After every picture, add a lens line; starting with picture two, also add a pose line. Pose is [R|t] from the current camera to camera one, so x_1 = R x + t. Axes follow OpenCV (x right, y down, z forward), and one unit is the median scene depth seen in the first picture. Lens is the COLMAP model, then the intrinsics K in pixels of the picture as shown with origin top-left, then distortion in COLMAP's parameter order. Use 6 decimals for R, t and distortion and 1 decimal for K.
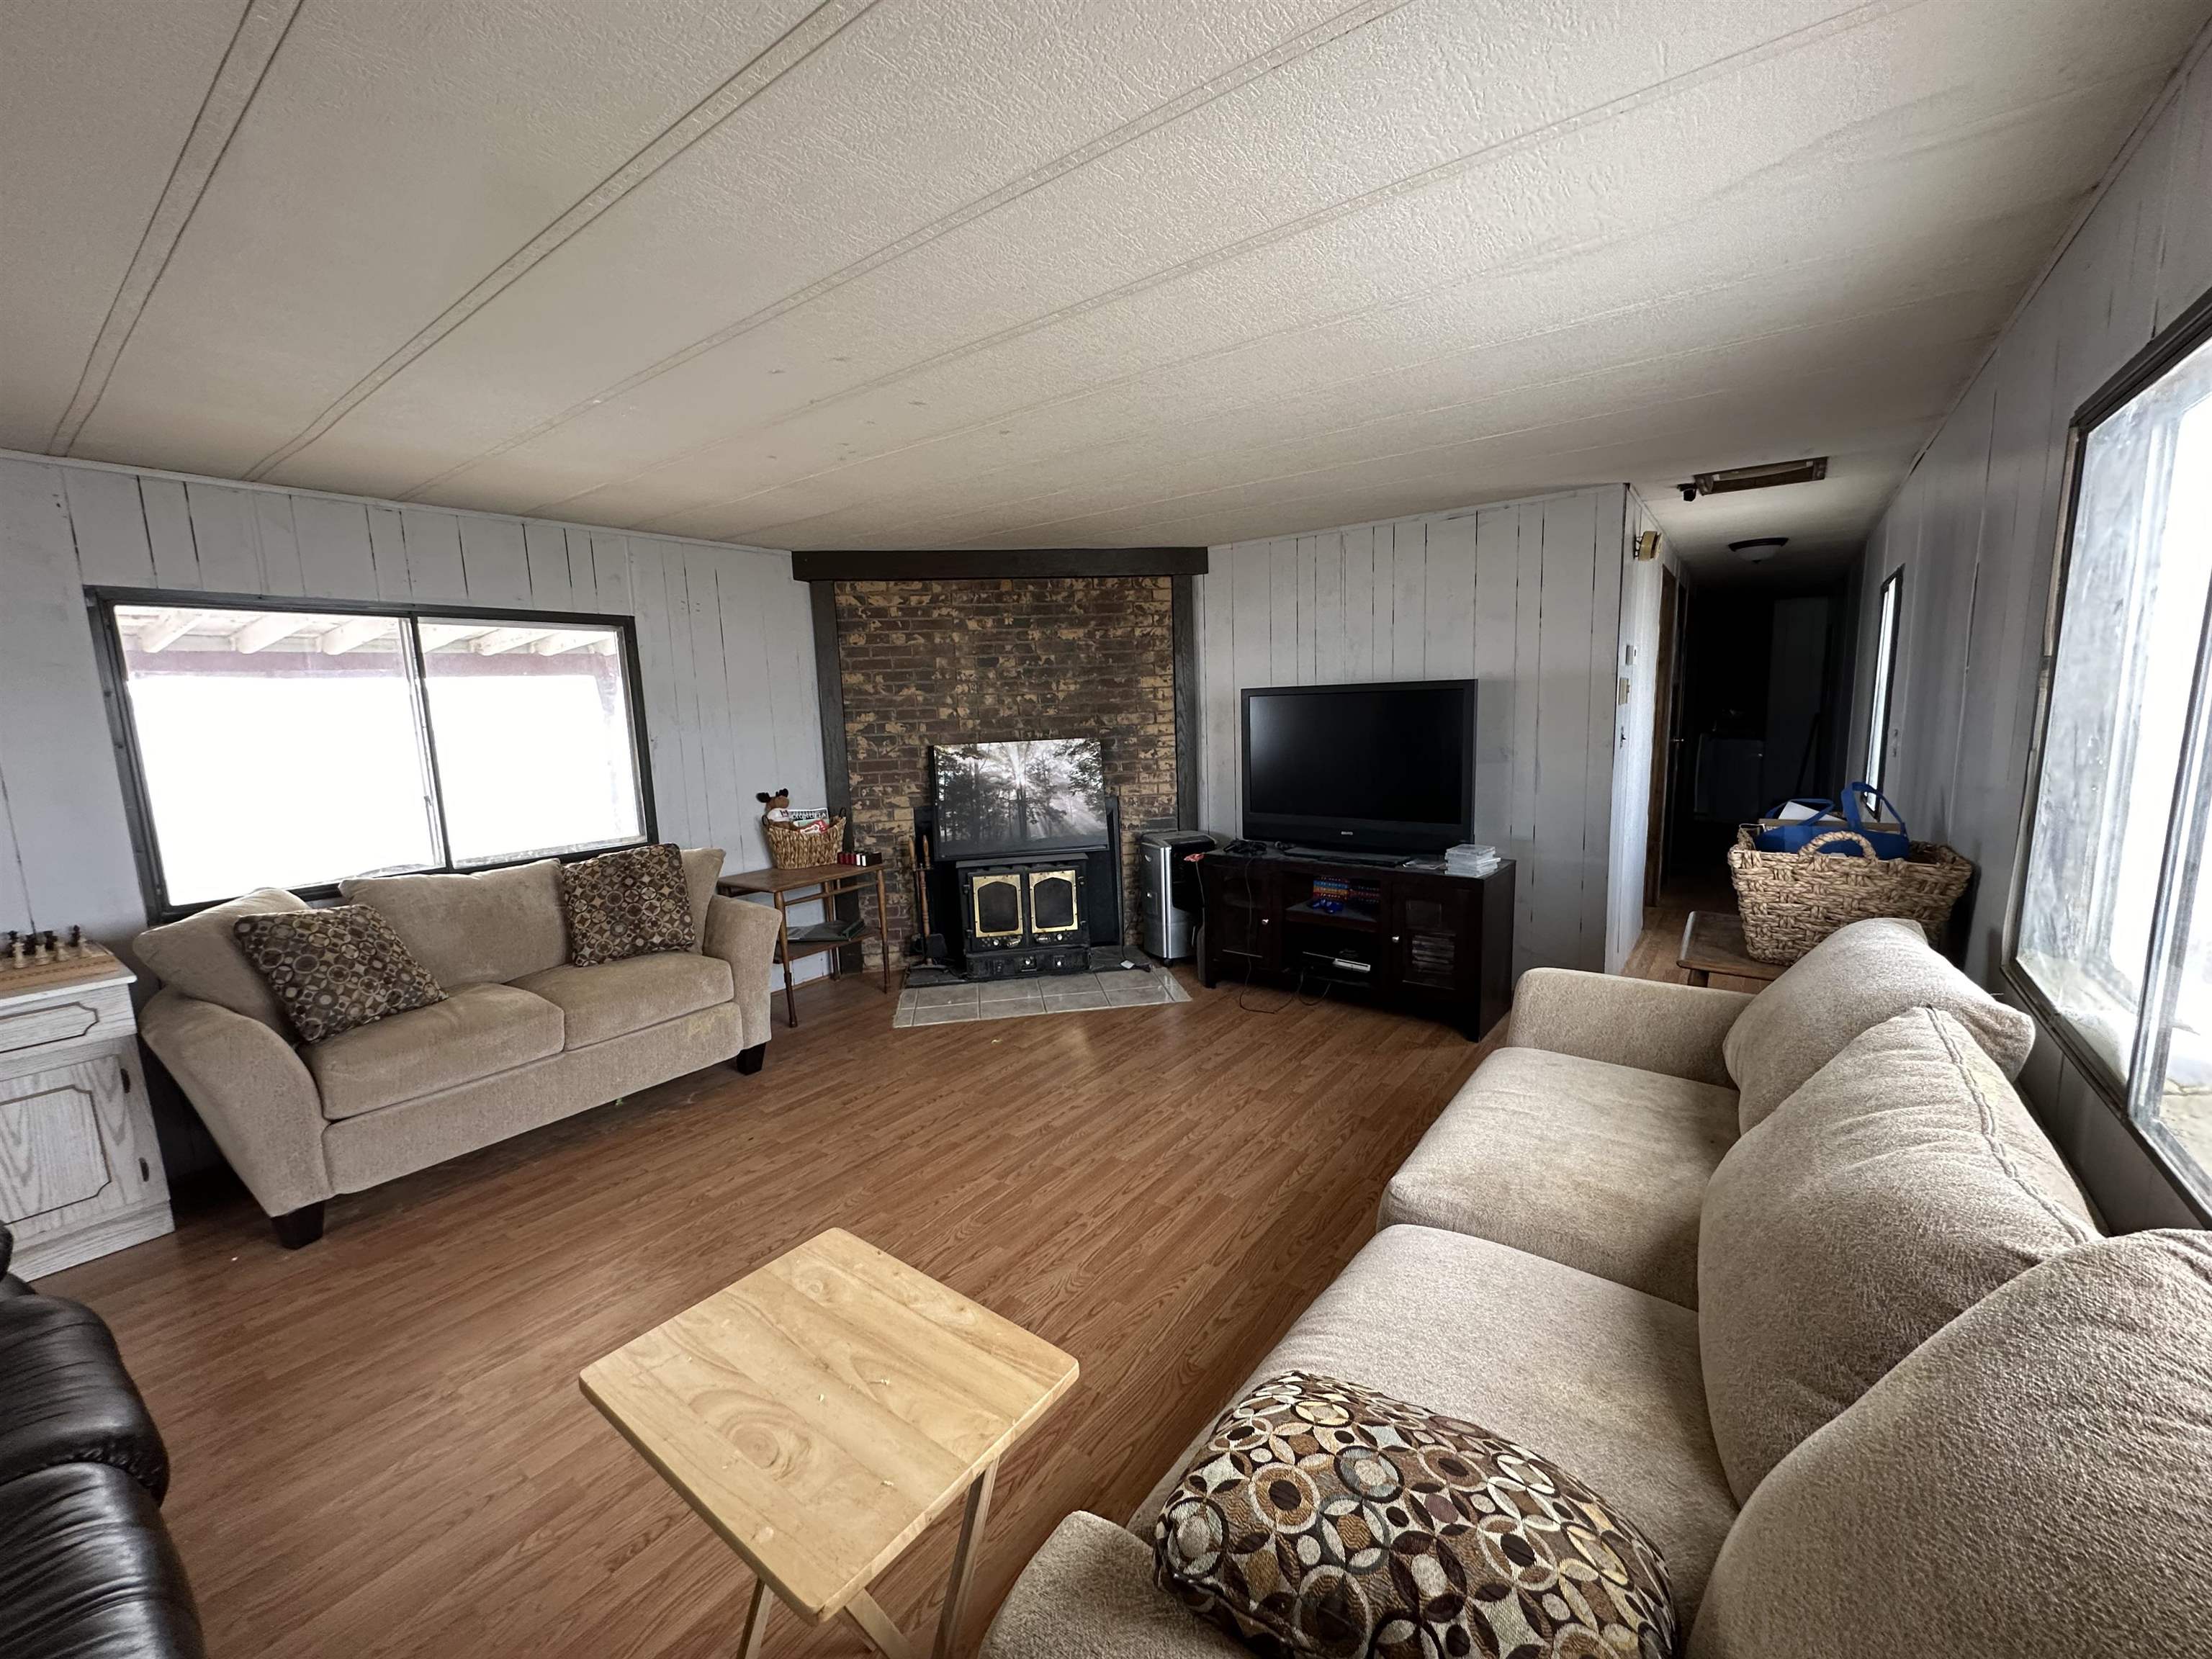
lens RADIAL K [[875.8, 0, 1110.9], [0, 875.8, 836.3], [0, 0, 1]] dist [-0.000887, 0.001118]
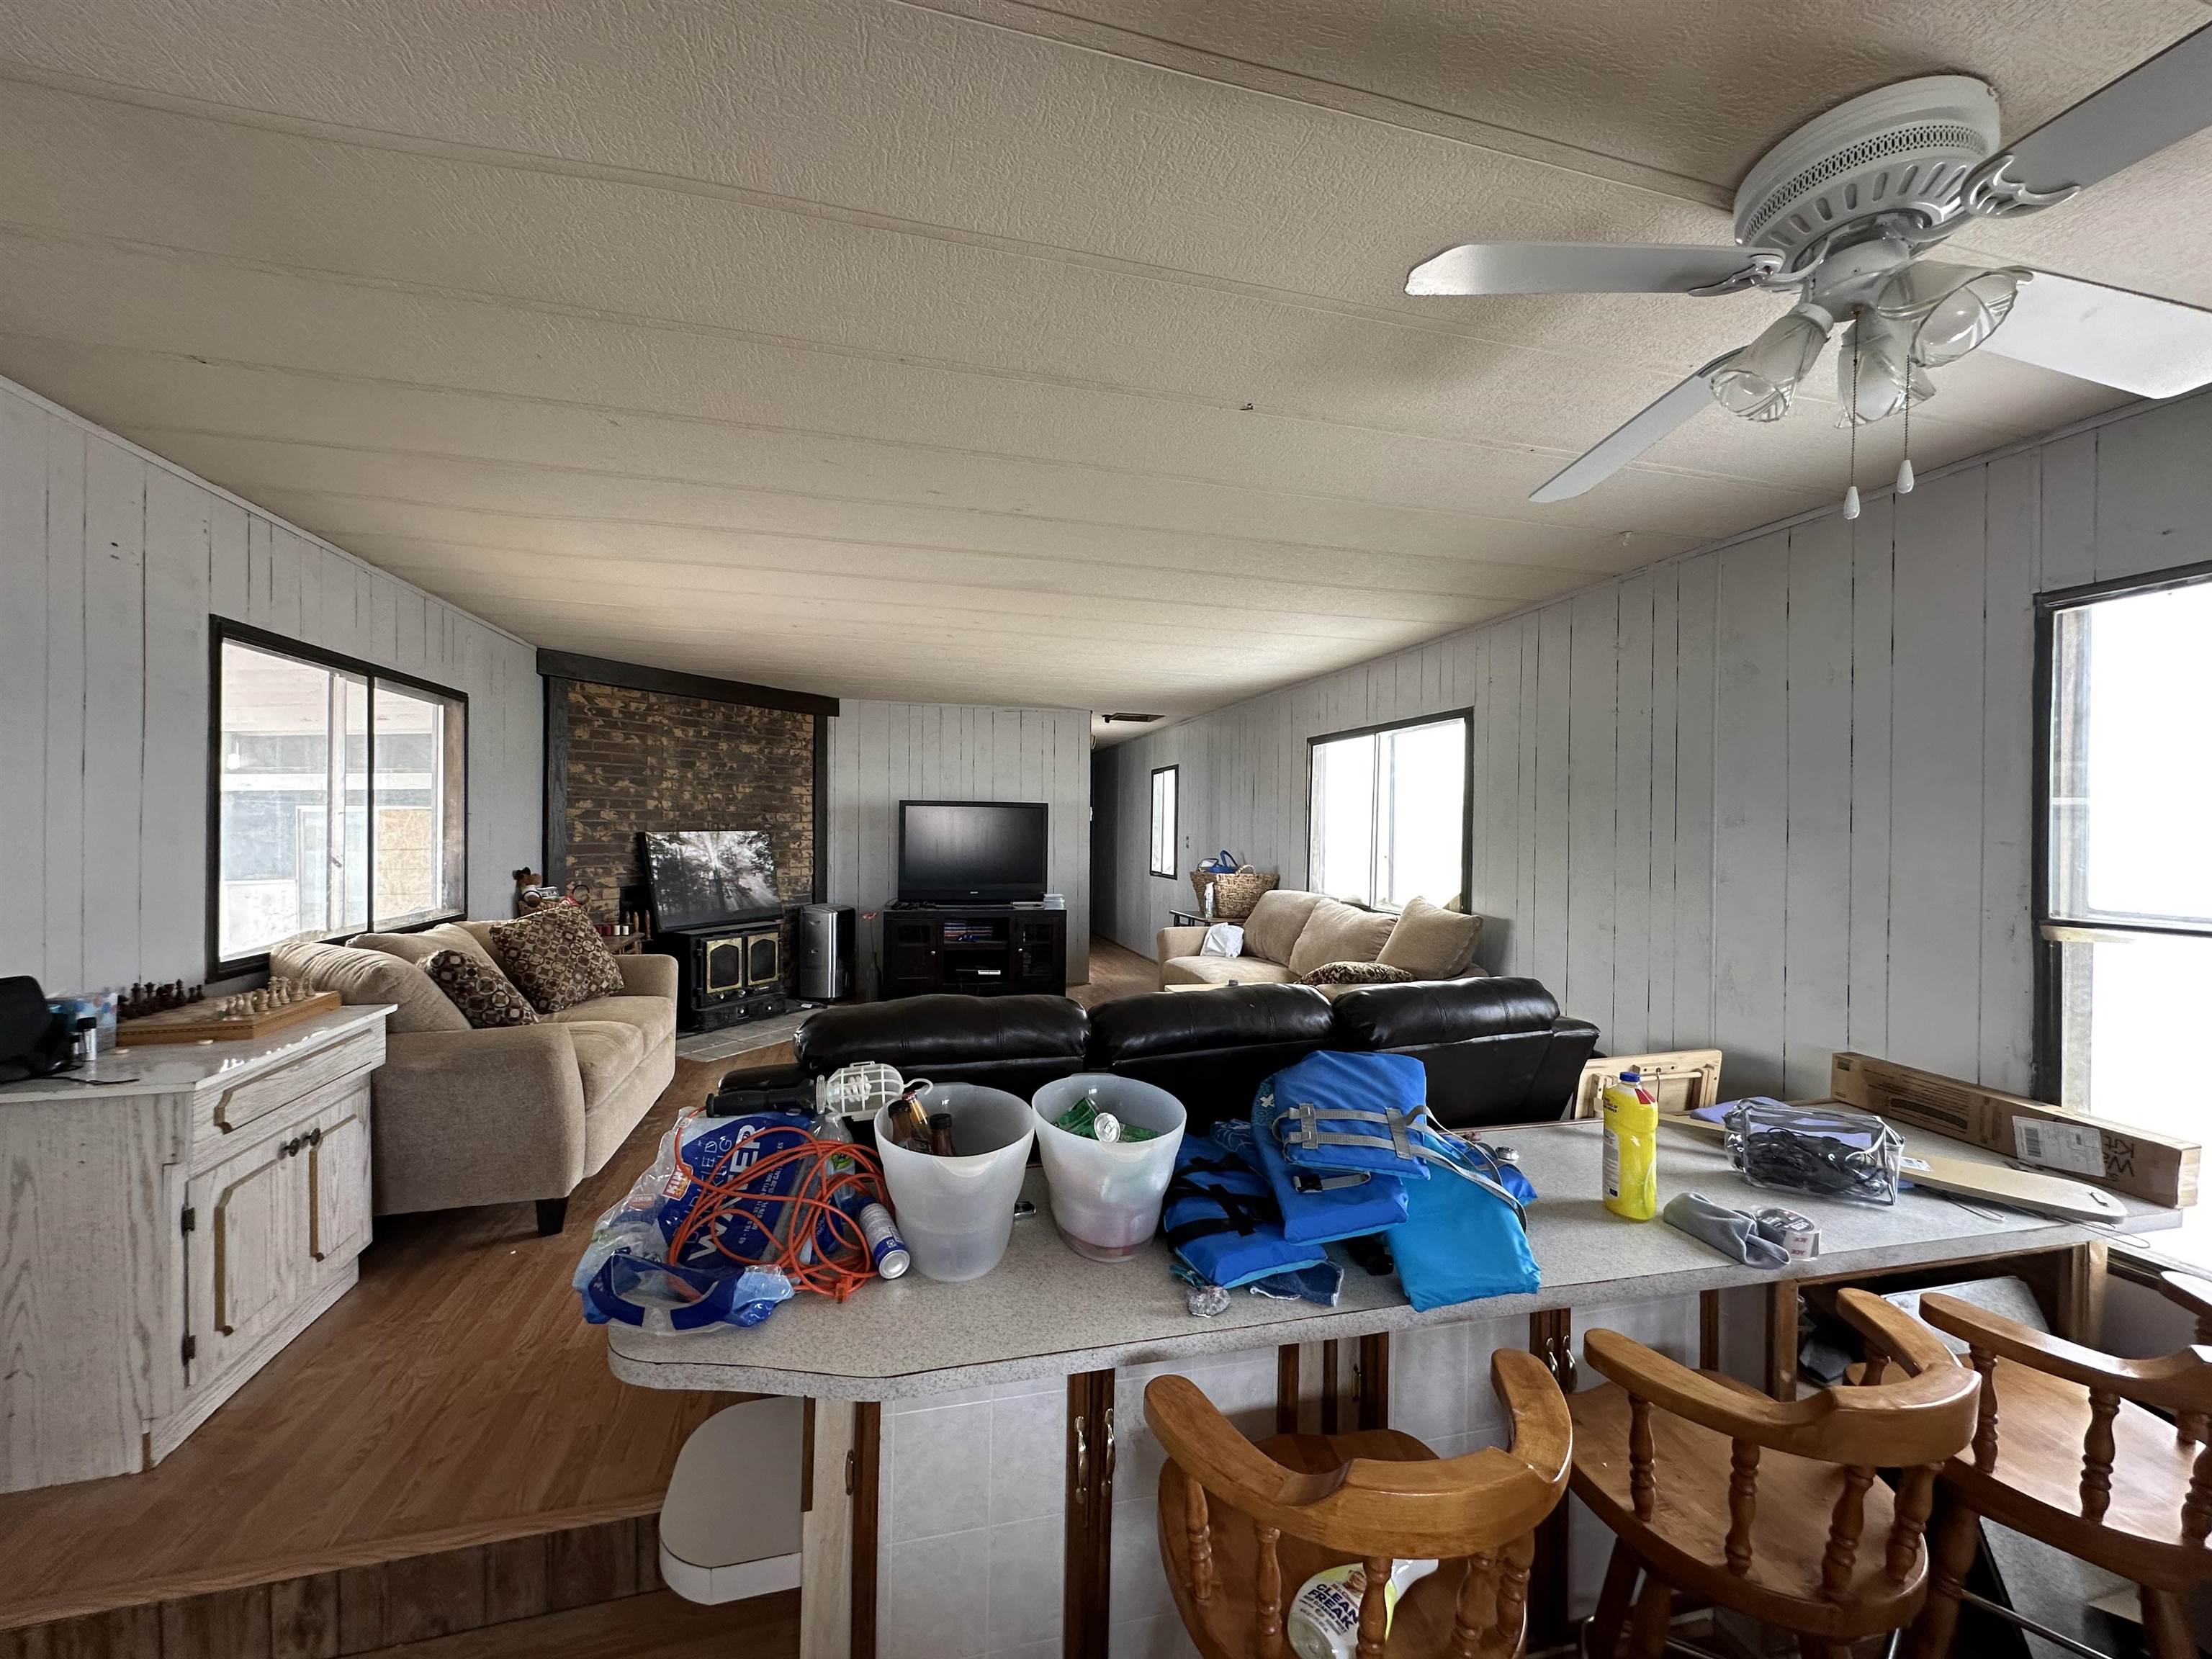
lens RADIAL K [[875.8, 0, 1114.4], [0, 875.8, 831.5], [0, 0, 1]] dist [-0.000887, 0.001118]
pose [[0.620129, 0.034480, 0.783741, -0.713241], [0.083665, 0.990429, -0.109773, 0.071380], [-0.780025, 0.133645, 0.611310, -0.171504]]
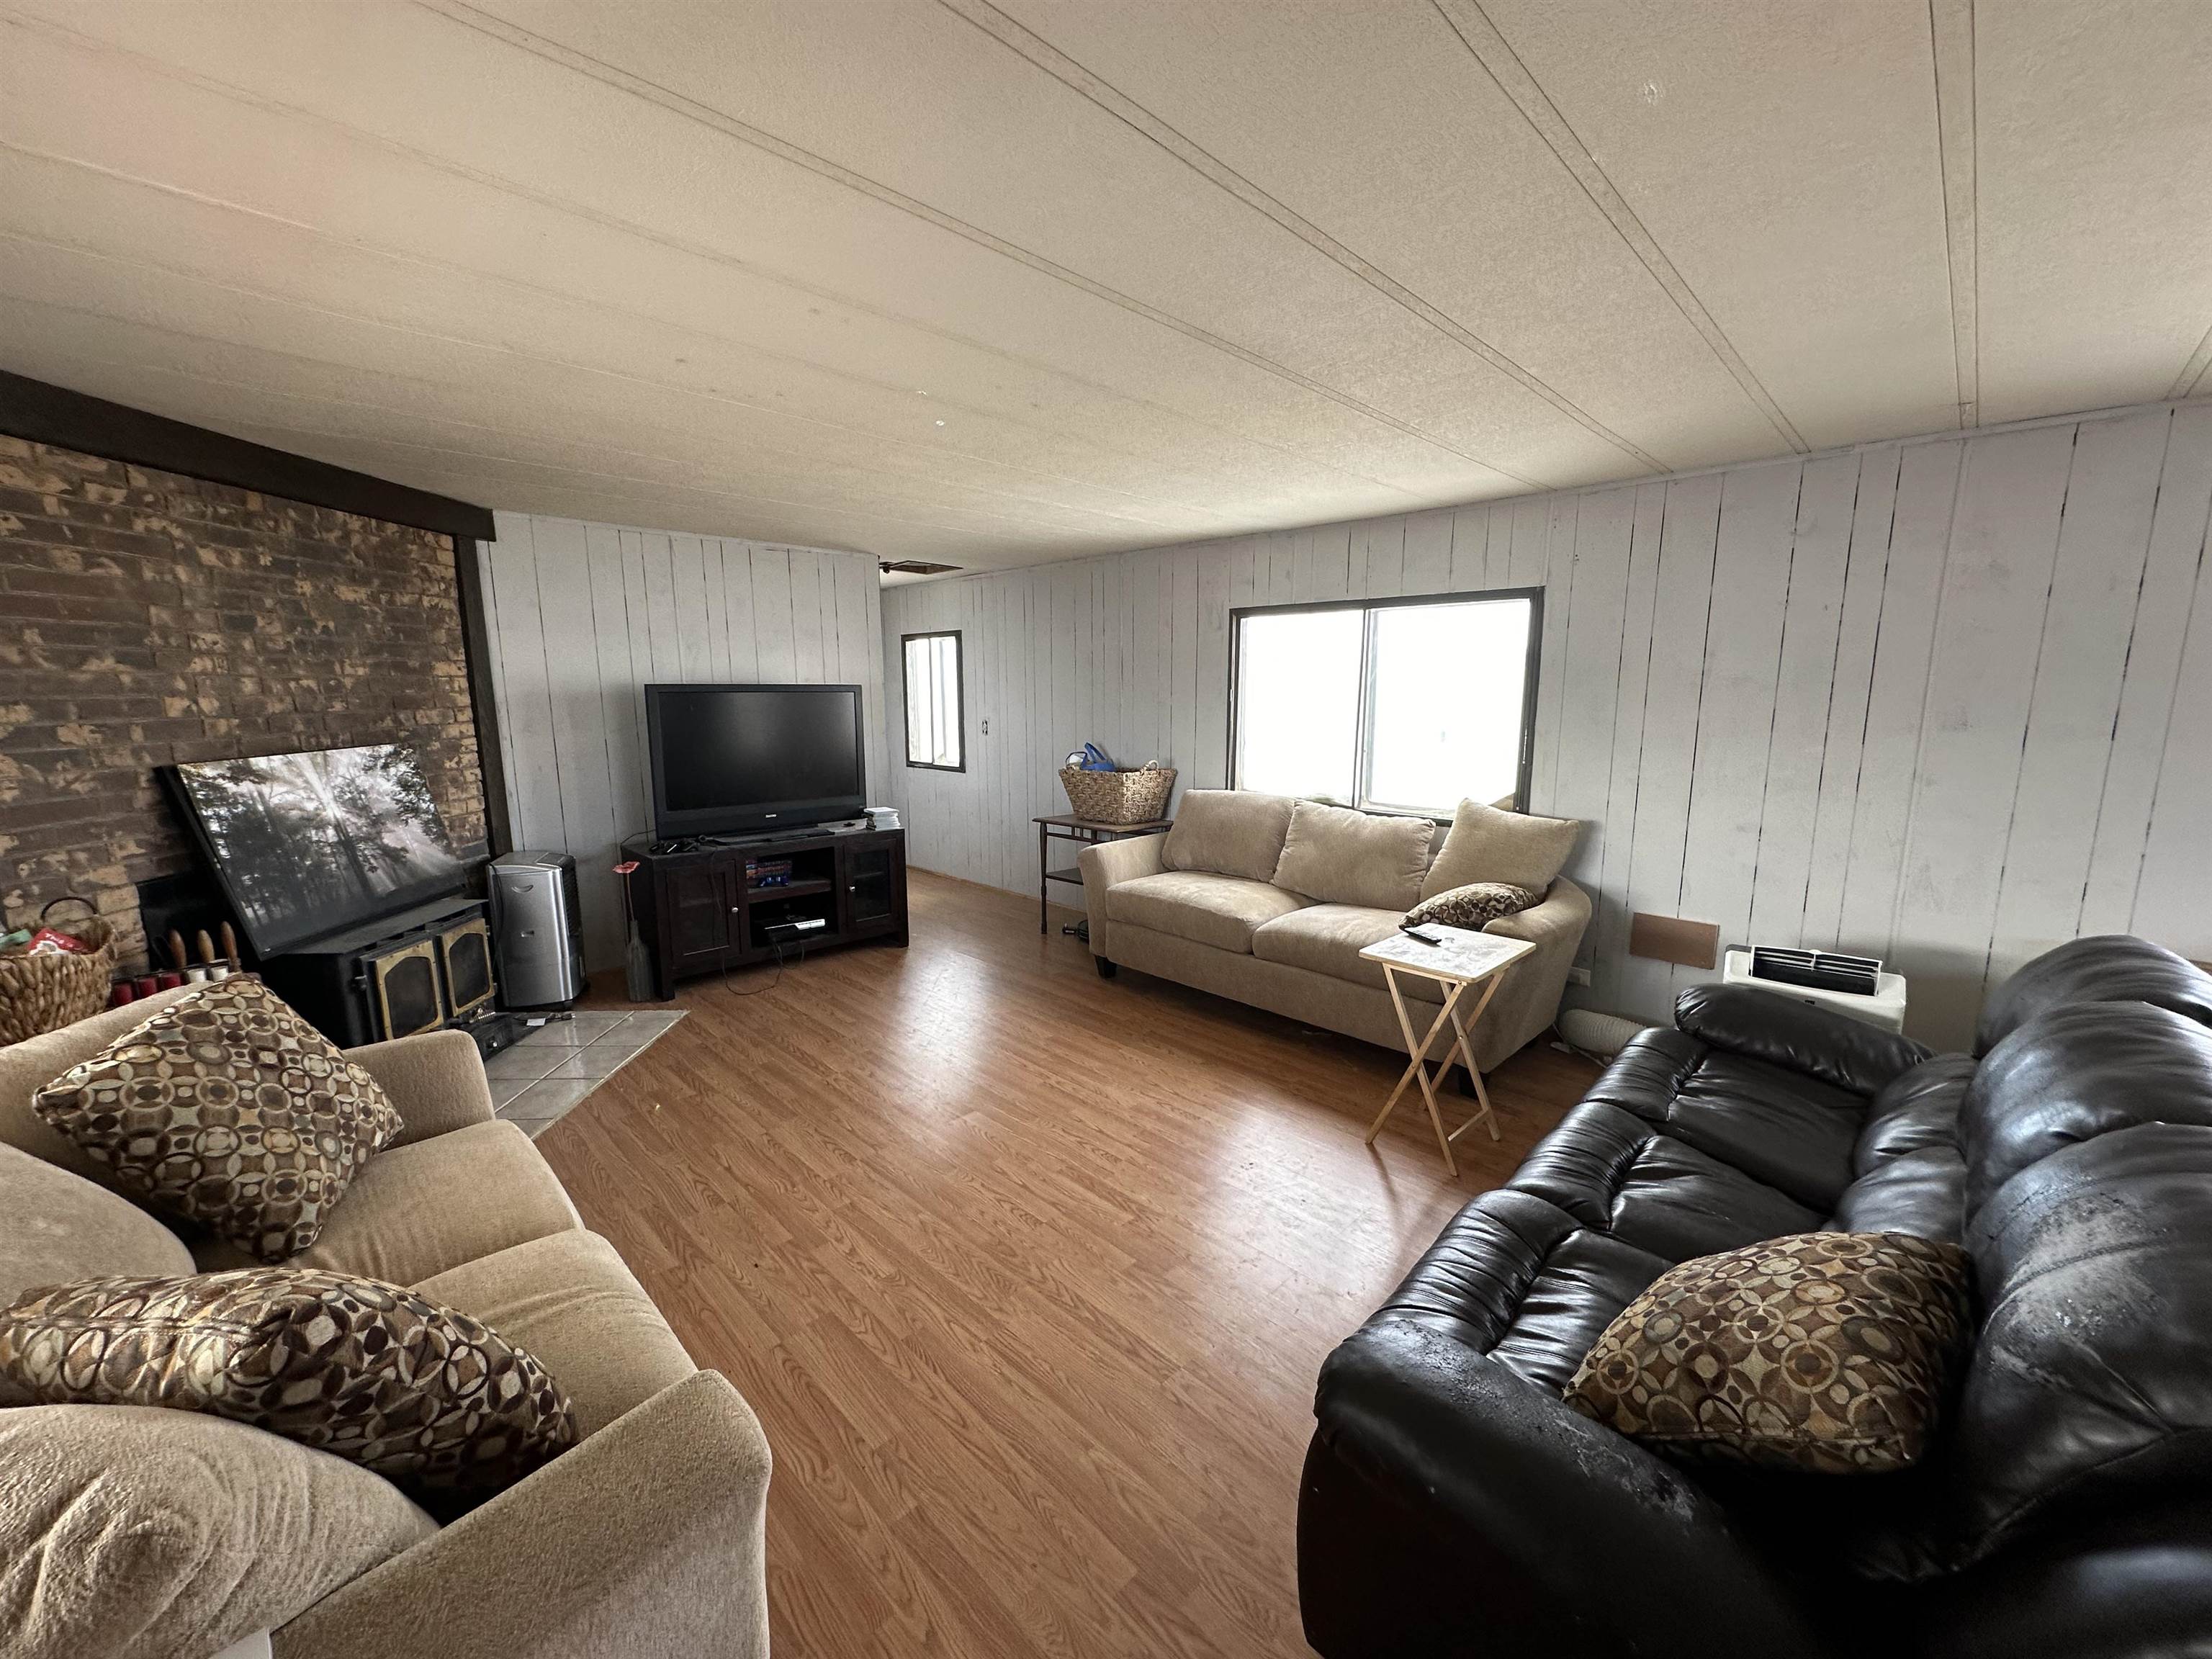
lens RADIAL K [[875.8, 0, 1109.2], [0, 875.8, 828.8], [0, 0, 1]] dist [-0.000887, 0.001118]
pose [[0.144393, -0.127849, 0.981226, -0.664844], [0.140278, 0.984248, 0.107600, -0.040483], [-0.979527, 0.122107, 0.160053, 0.334752]]
